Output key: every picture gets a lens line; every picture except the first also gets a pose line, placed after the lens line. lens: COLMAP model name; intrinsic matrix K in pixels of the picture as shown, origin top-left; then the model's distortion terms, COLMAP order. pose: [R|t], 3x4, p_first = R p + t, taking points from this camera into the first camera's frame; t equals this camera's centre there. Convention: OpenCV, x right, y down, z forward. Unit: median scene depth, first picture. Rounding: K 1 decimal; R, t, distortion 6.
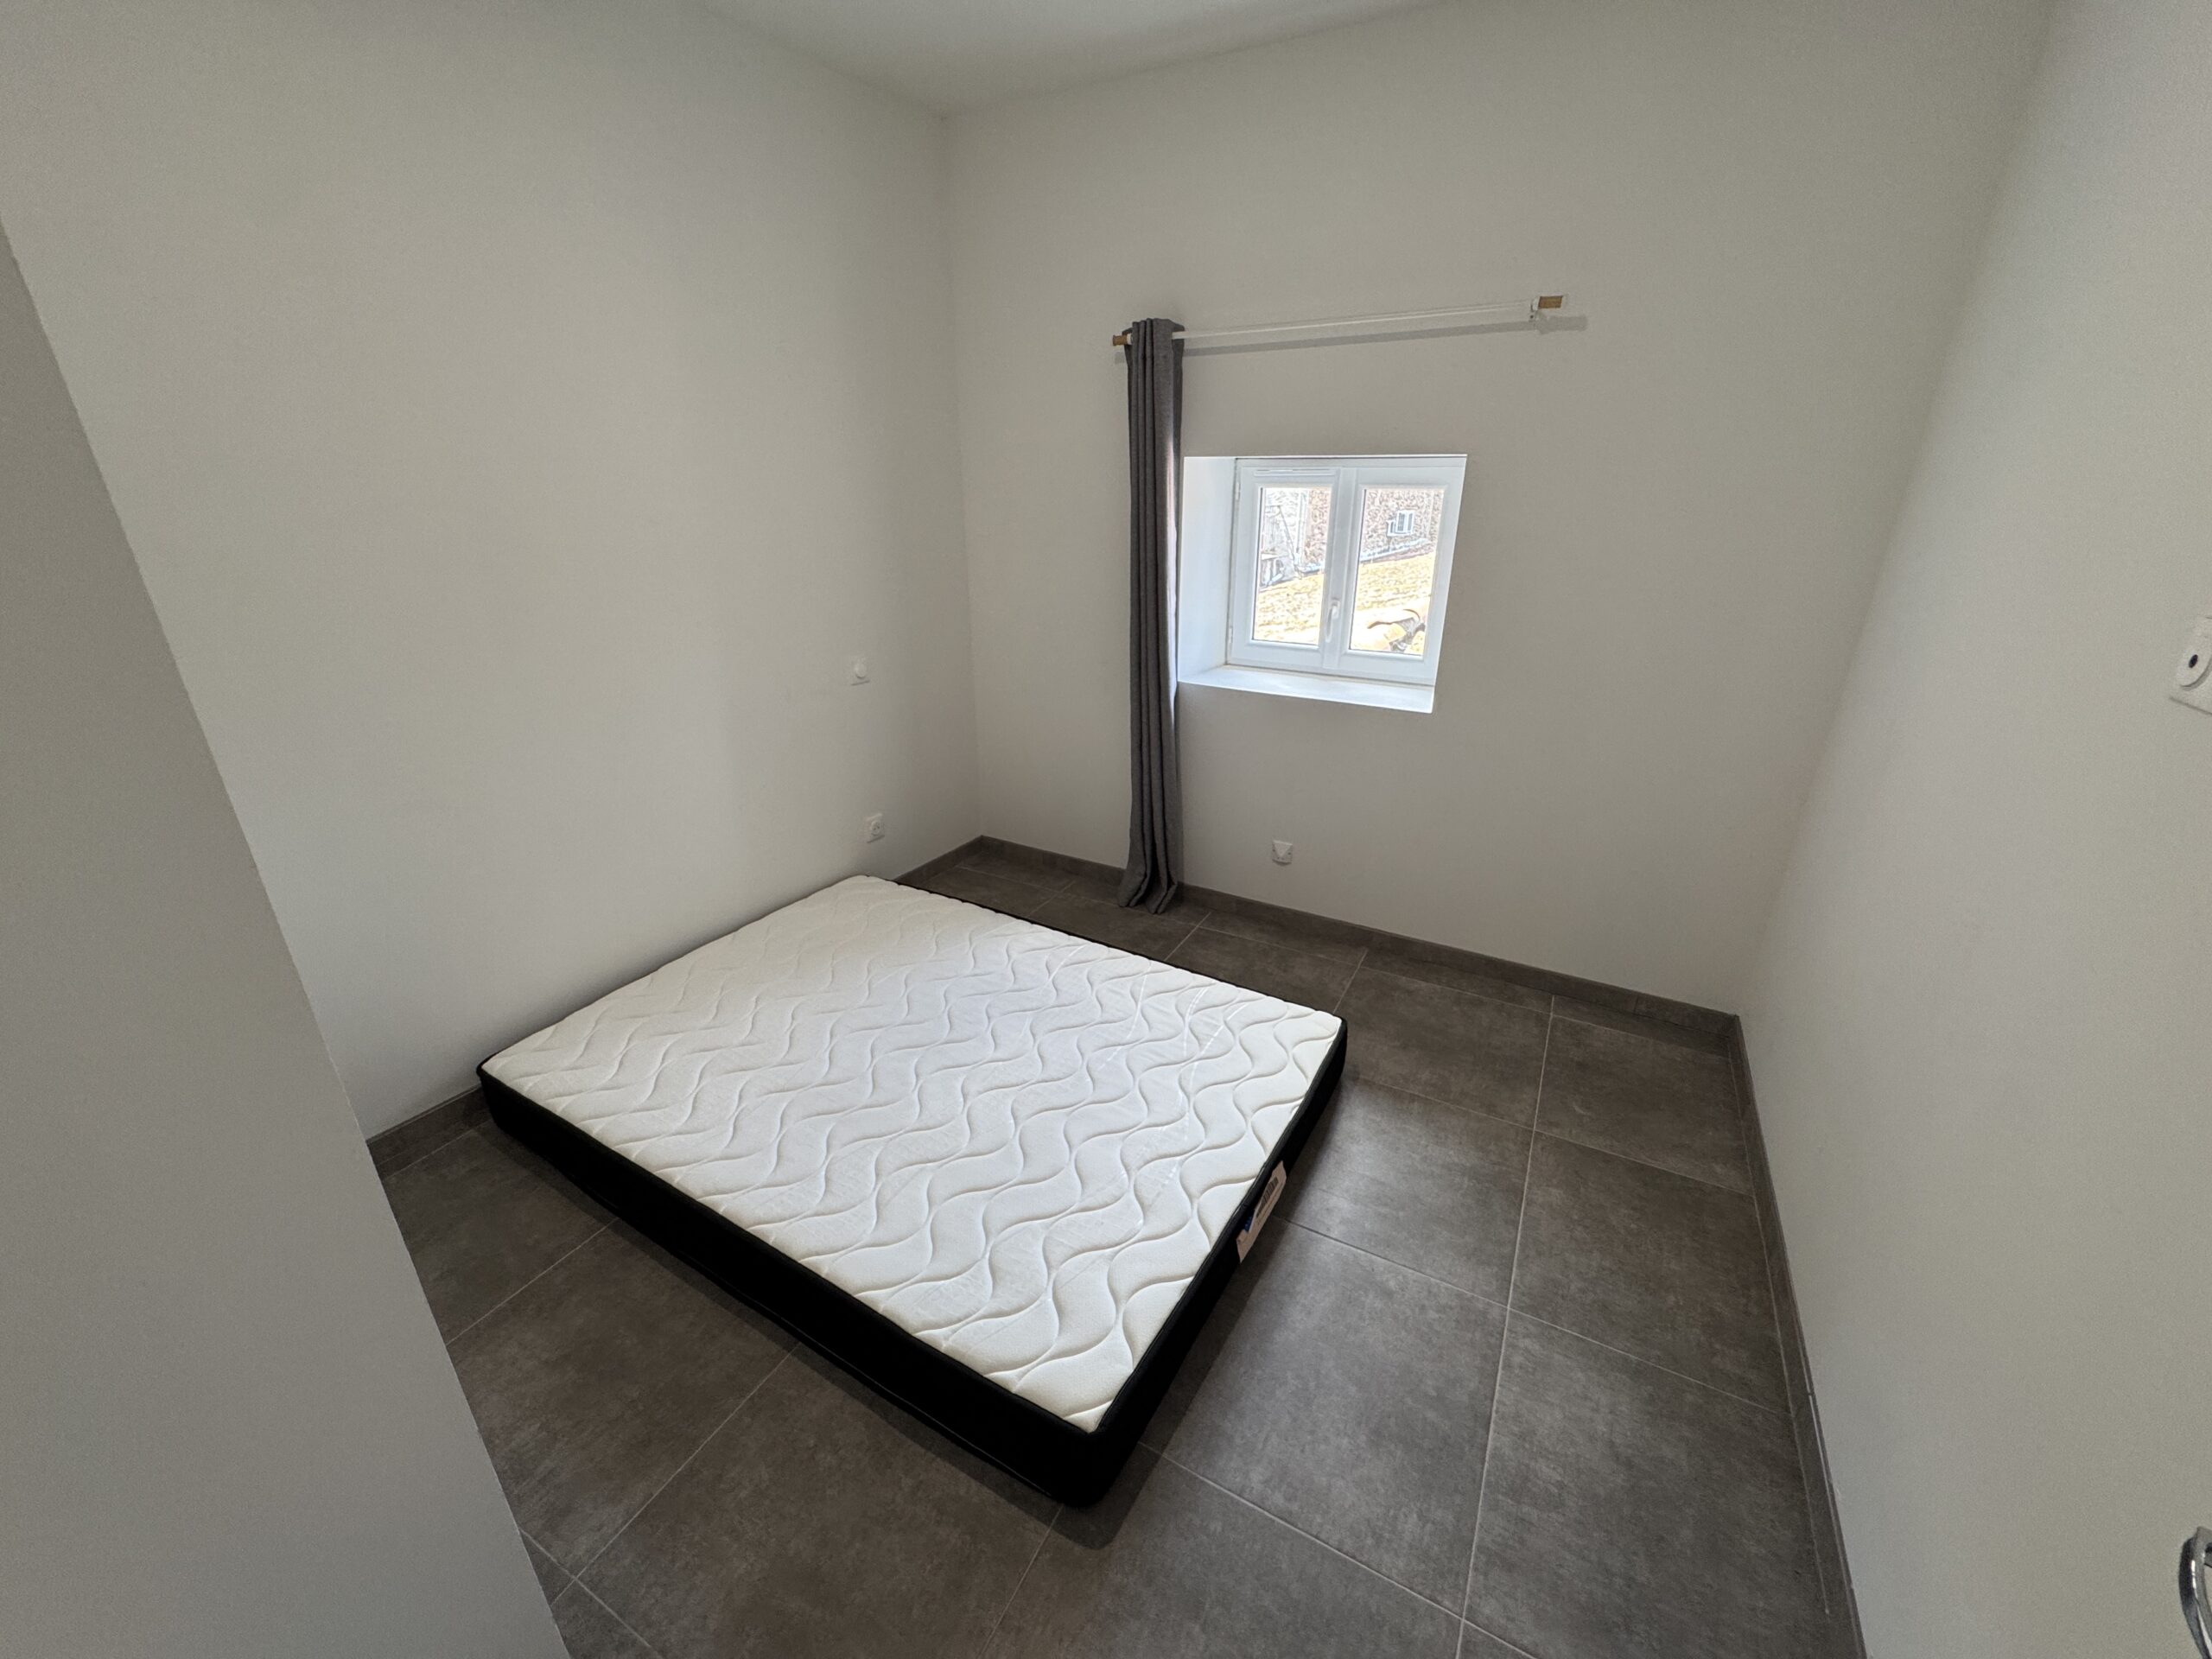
lens RADIAL K [[885.3, 0, 1101.8], [0, 885.3, 835.4], [0, 0, 1]] dist [0.000995, 0.000282]
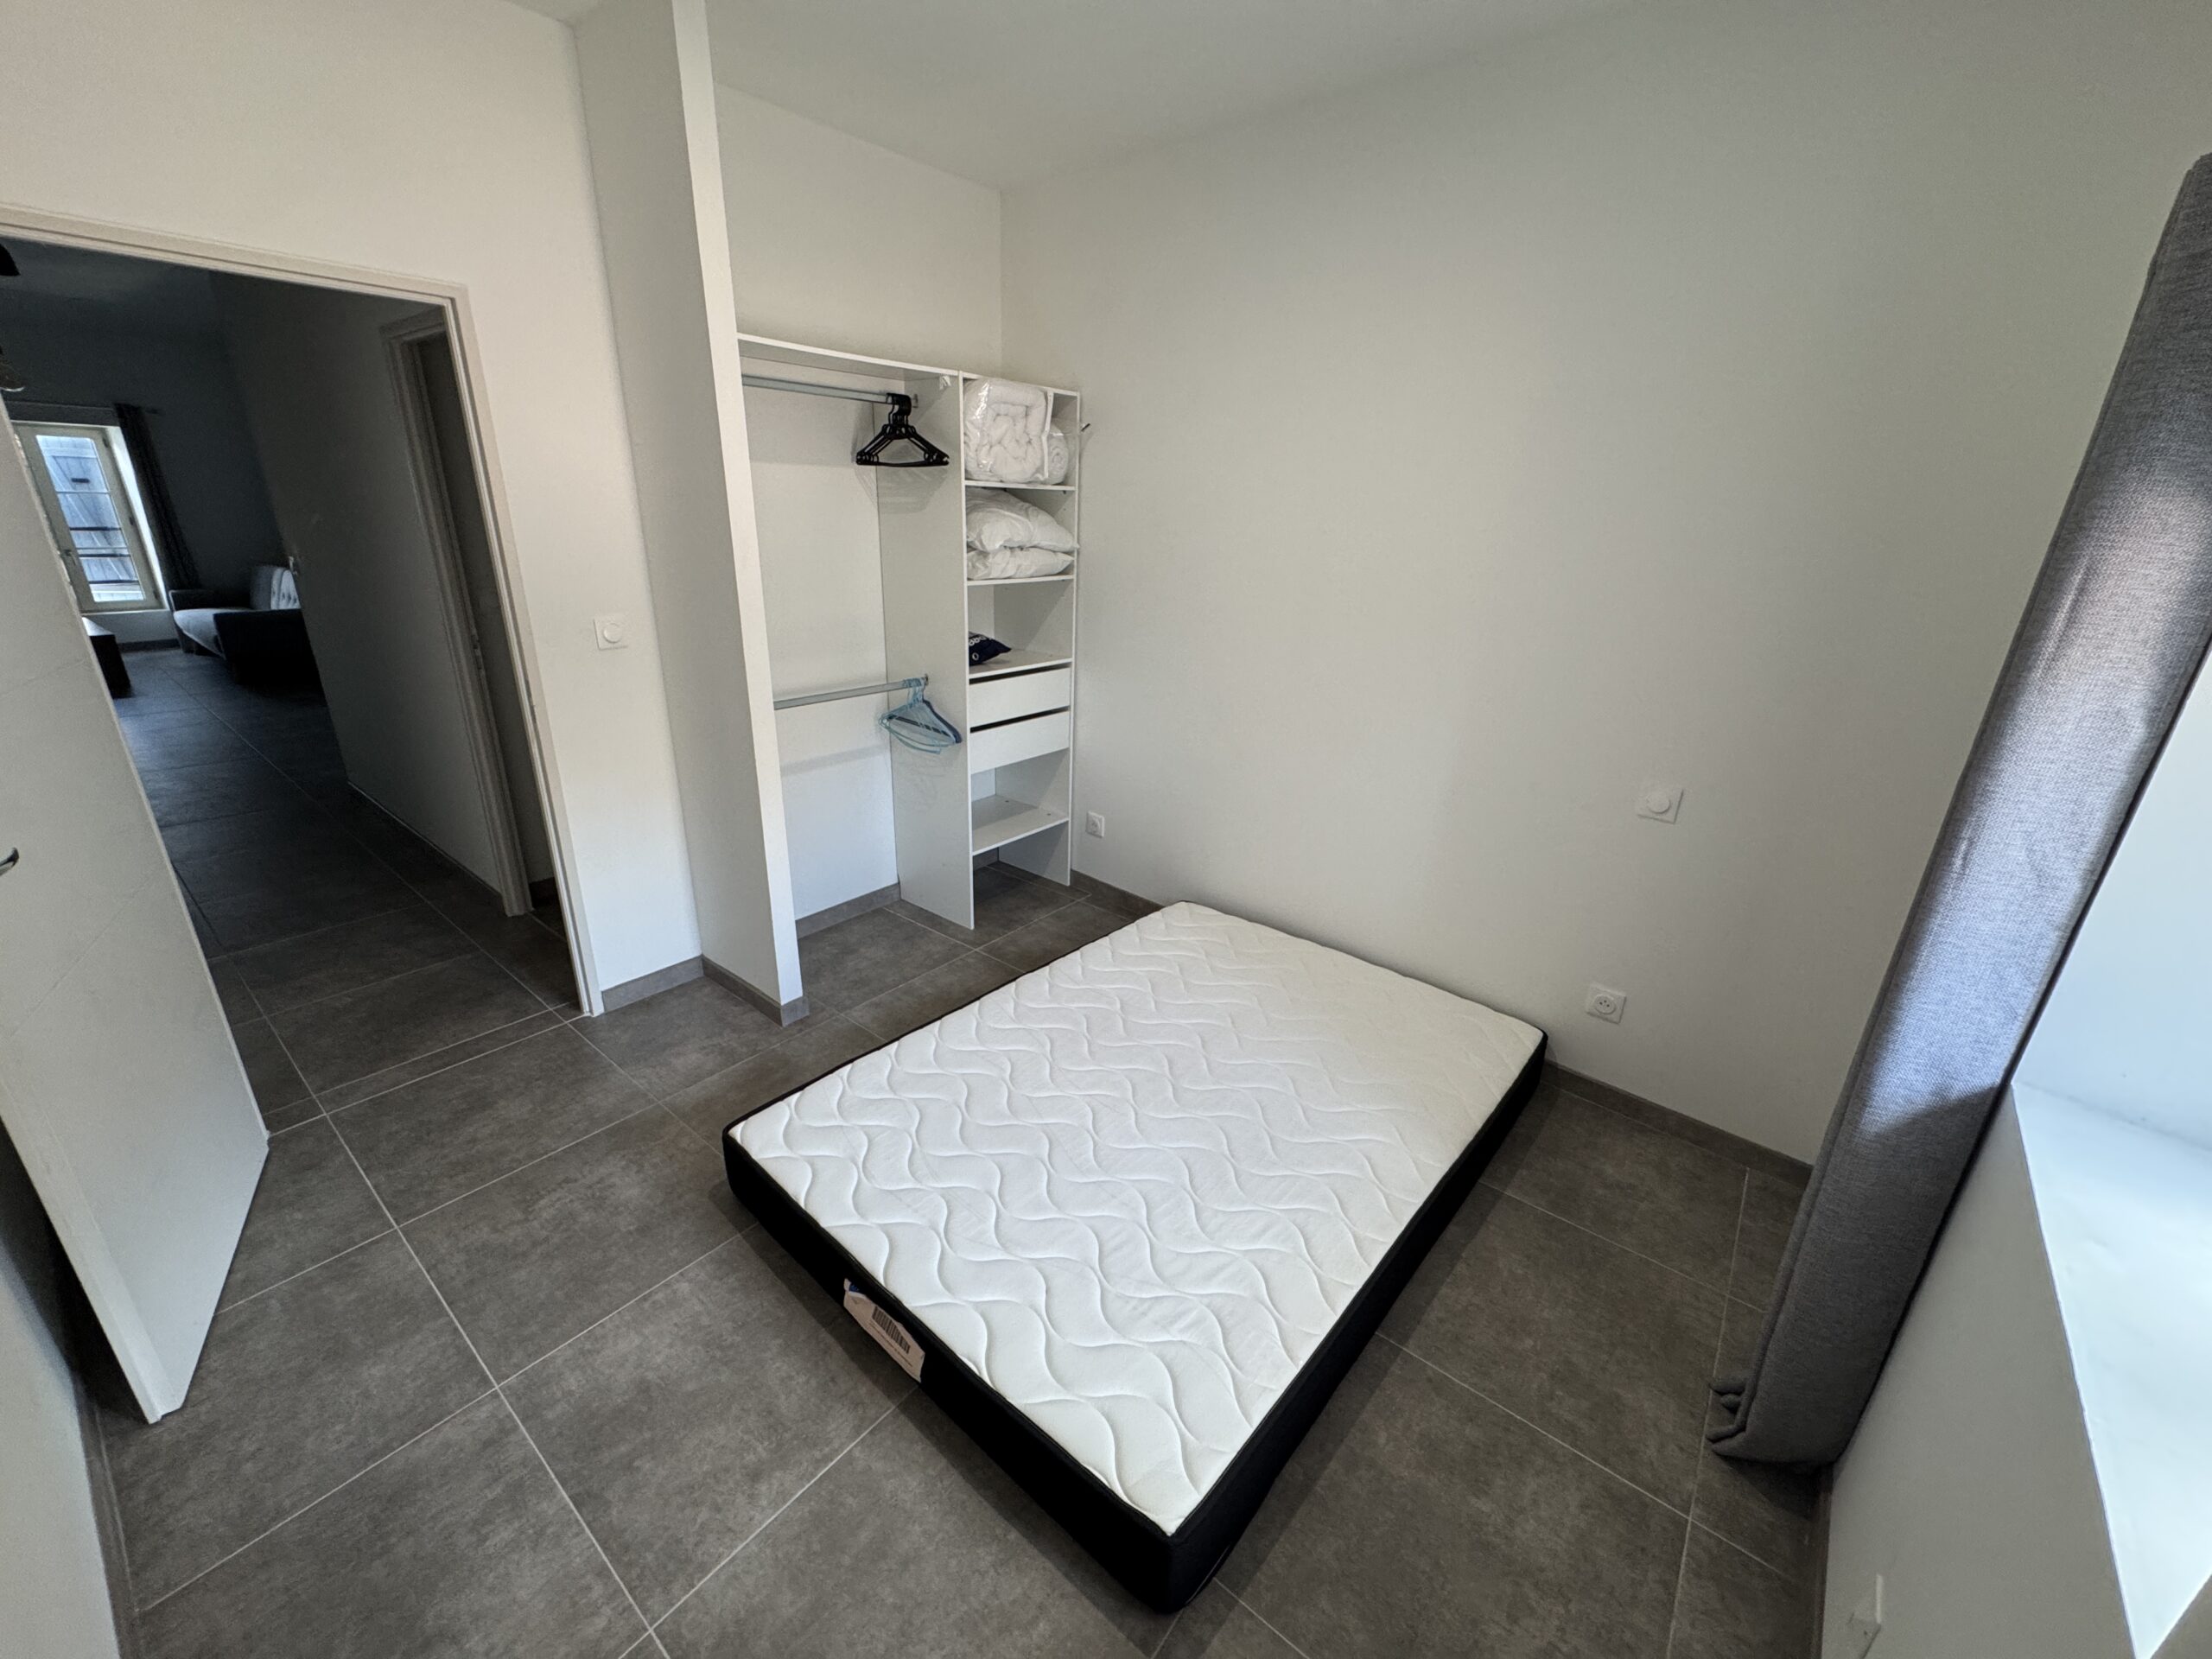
lens RADIAL K [[885.3, 0, 1107.9], [0, 885.3, 830.1], [0, 0, 1]] dist [0.000995, 0.000282]
pose [[-0.172019, 0.338803, -0.924999, 0.962344], [-0.401411, 0.833394, 0.379899, -0.517348], [0.899599, 0.436655, -0.007360, 1.194946]]
